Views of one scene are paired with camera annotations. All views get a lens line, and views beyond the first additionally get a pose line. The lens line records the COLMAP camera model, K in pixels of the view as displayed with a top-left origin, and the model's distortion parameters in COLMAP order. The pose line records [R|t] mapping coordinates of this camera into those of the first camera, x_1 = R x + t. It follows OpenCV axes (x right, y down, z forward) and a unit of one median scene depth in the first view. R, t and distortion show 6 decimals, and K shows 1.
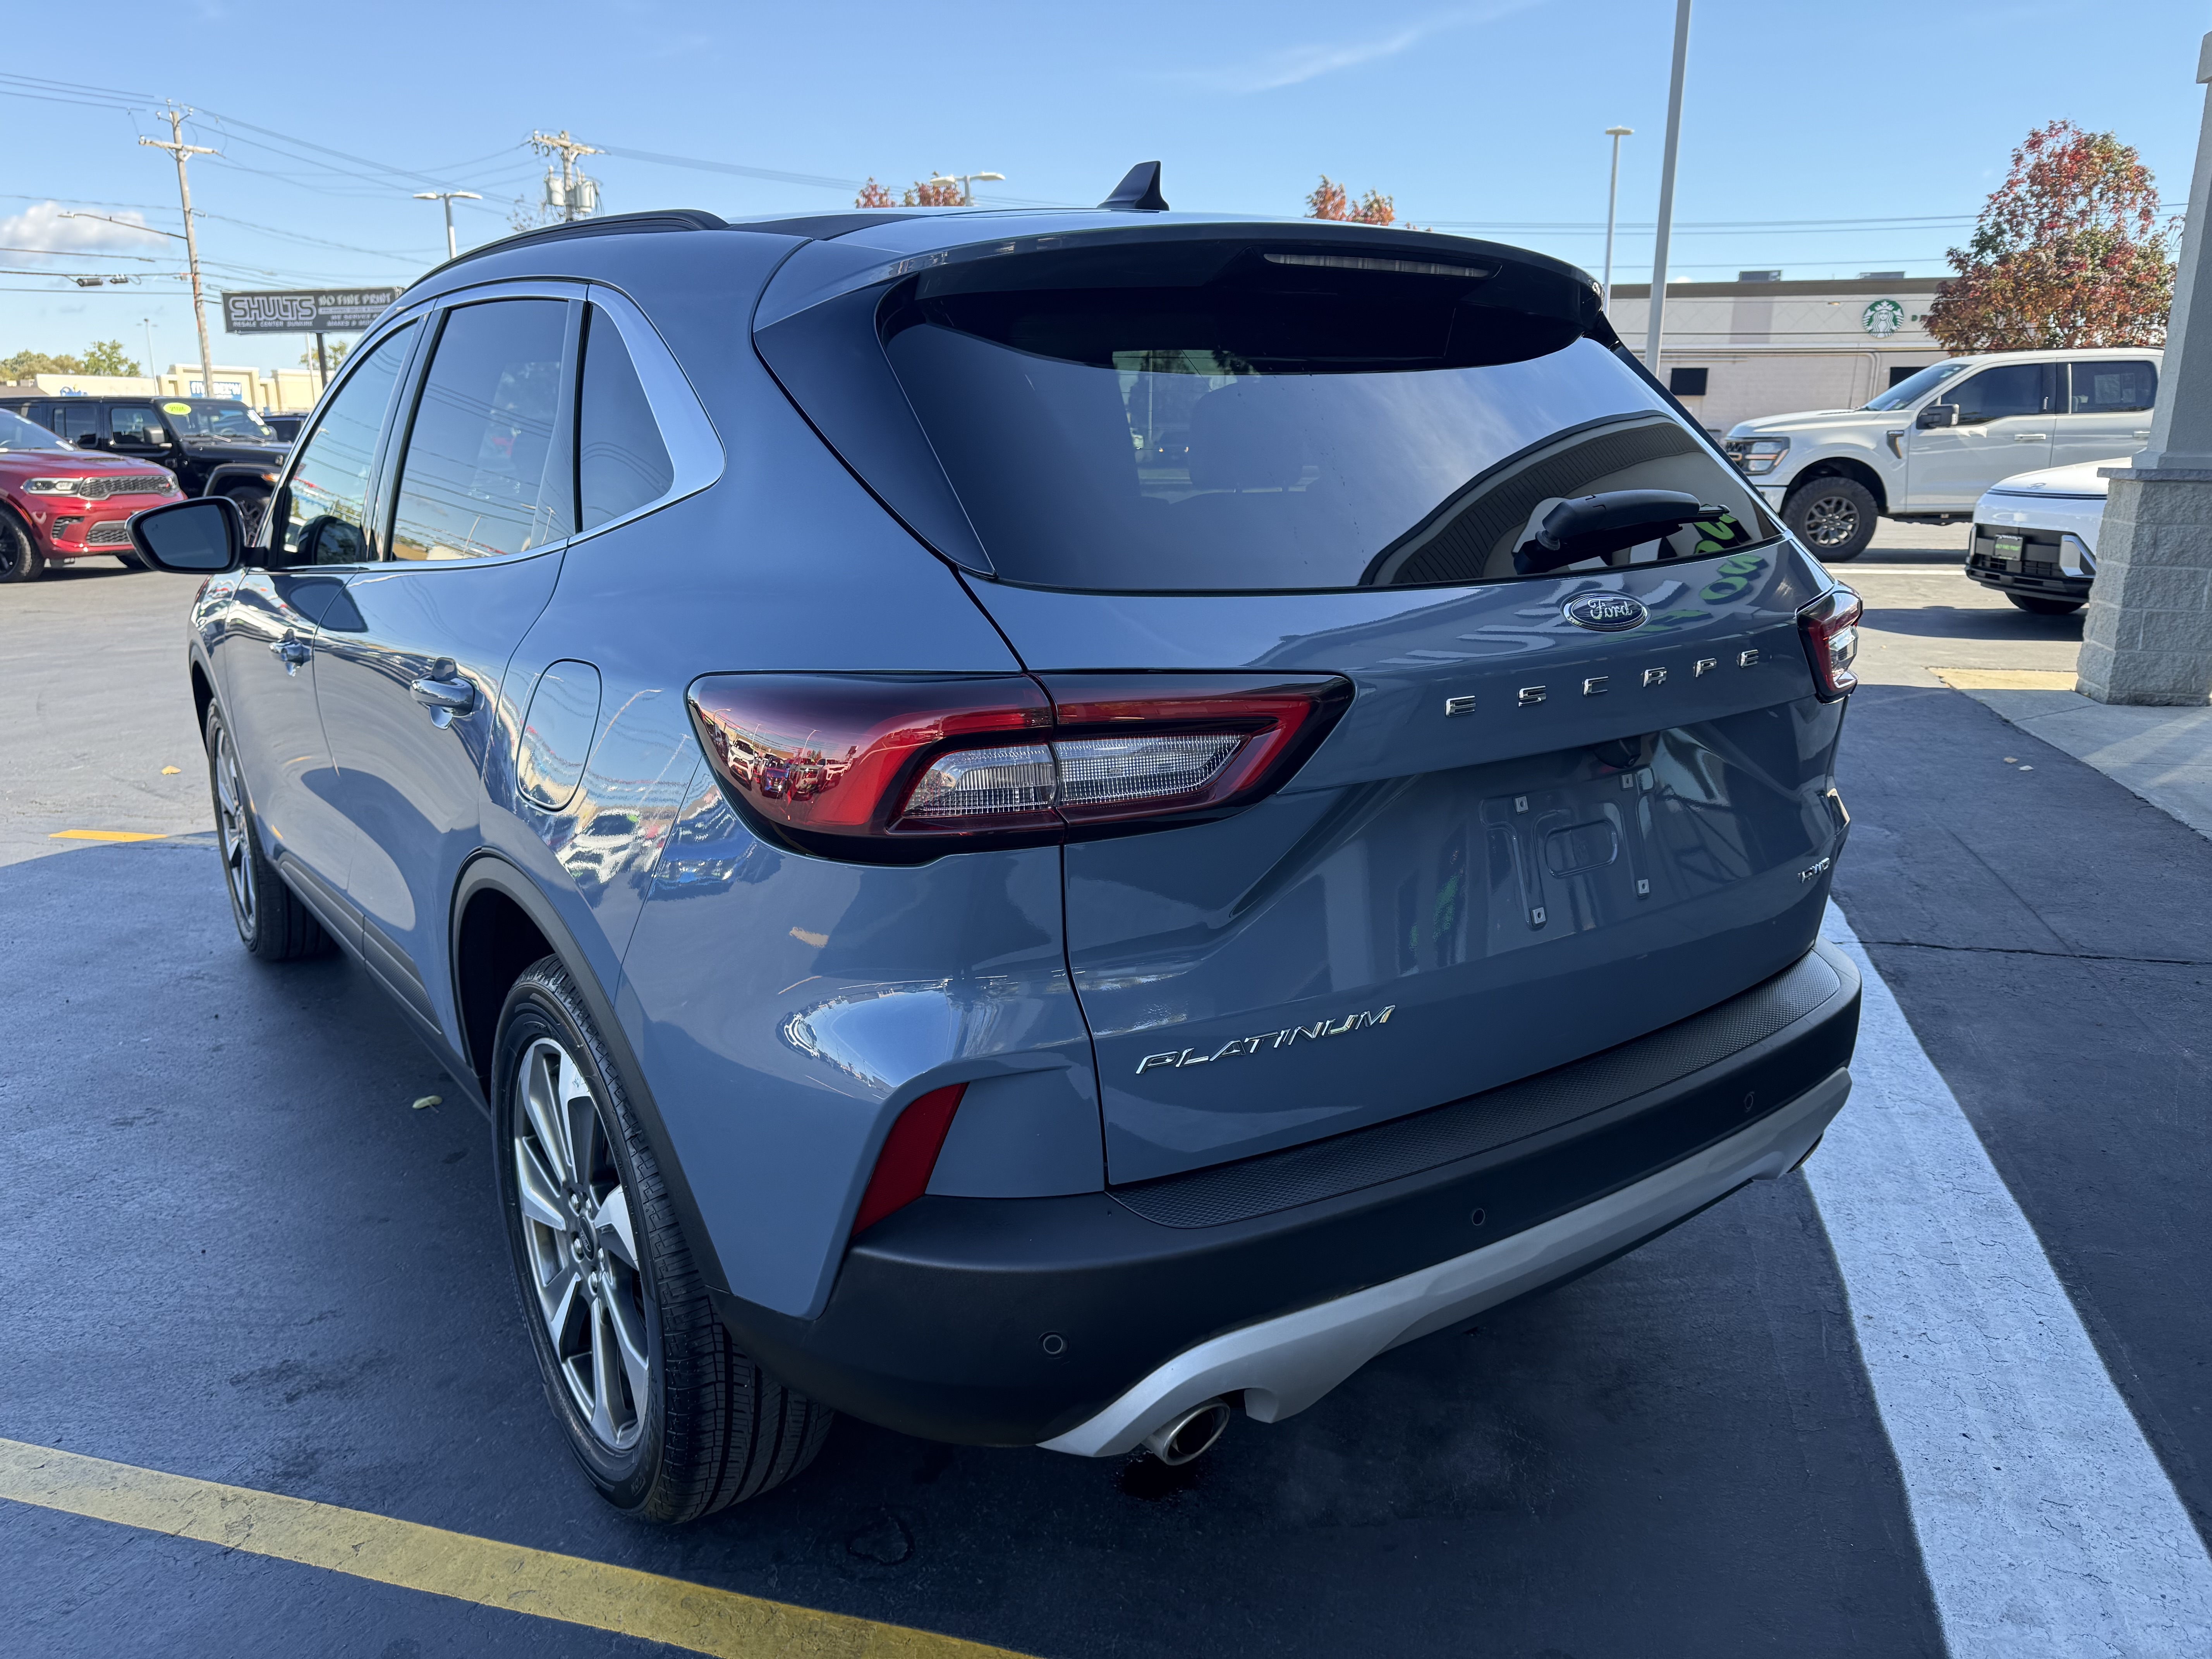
lens RADIAL K [[1562.7, 0, 1106.5], [0, 1562.7, 836.2], [0, 0, 1]] dist [0.014419, -0.017995]
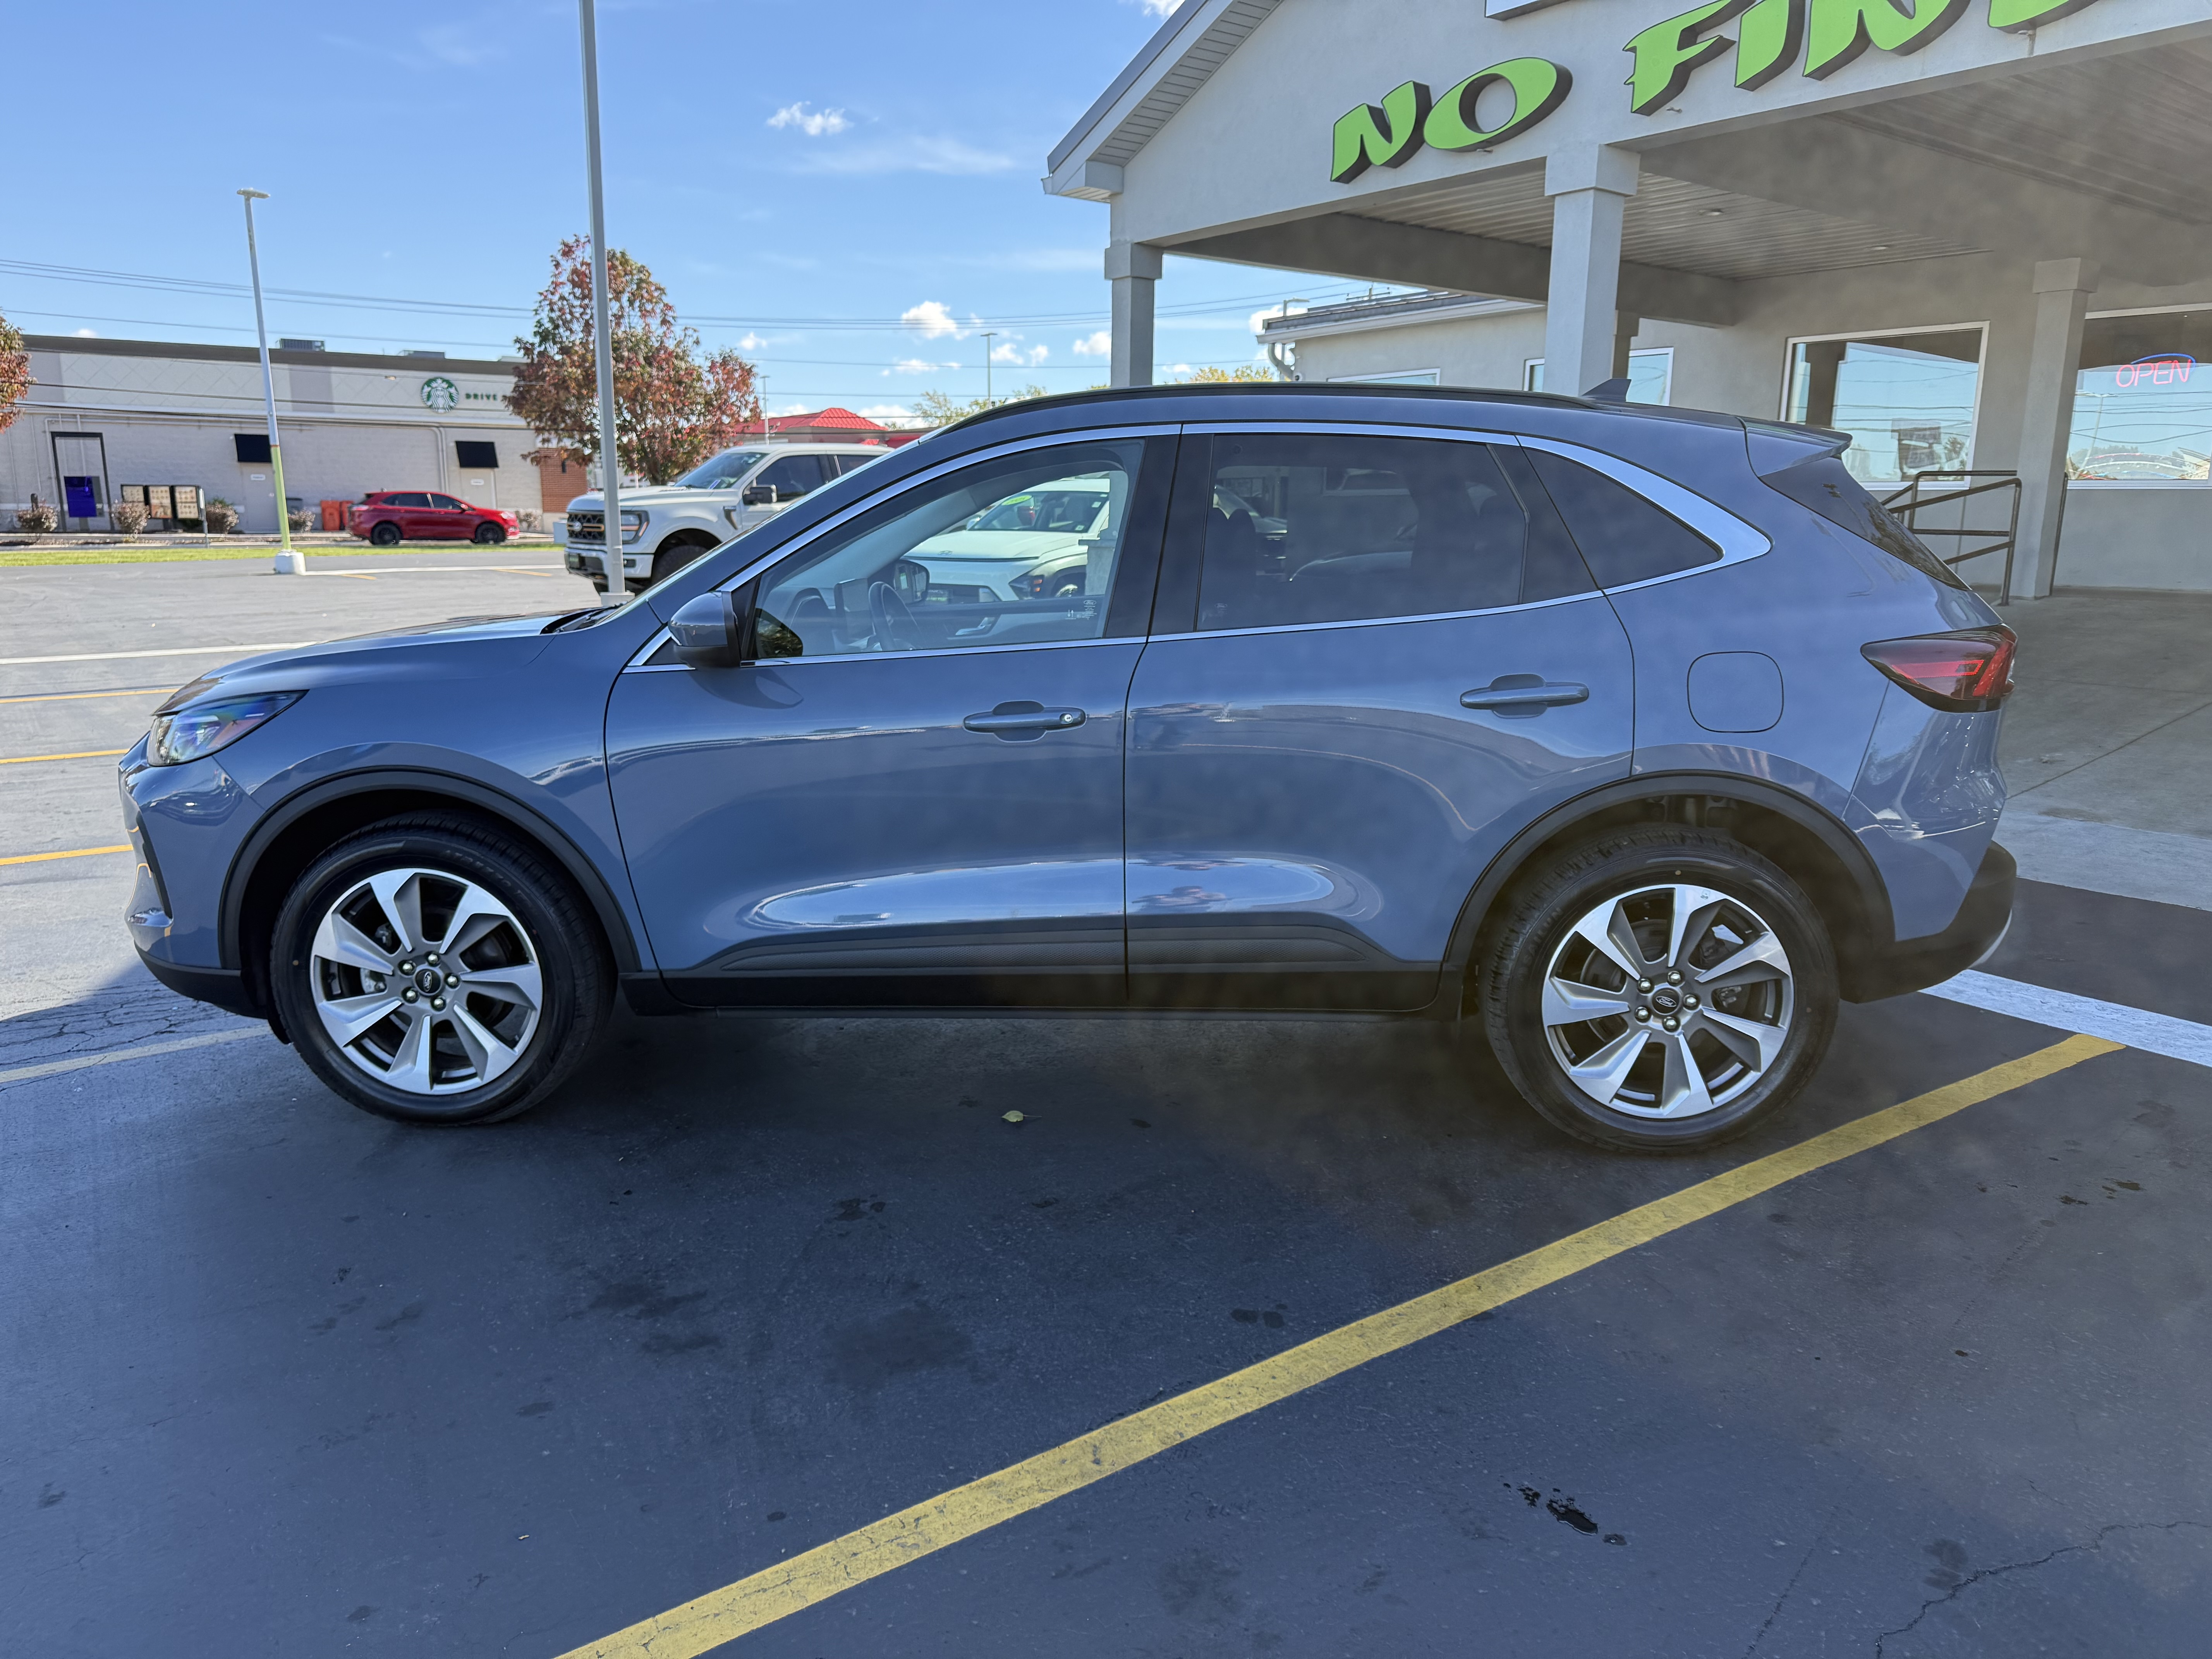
lens RADIAL K [[1562.7, 0, 1096.1], [0, 1562.7, 855.5], [0, 0, 1]] dist [0.014419, -0.017995]
pose [[0.631899, -0.166194, 0.757022, -0.522448], [0.188260, 0.980400, 0.058090, -0.029878], [-0.751839, 0.105810, 0.650802, 0.091780]]
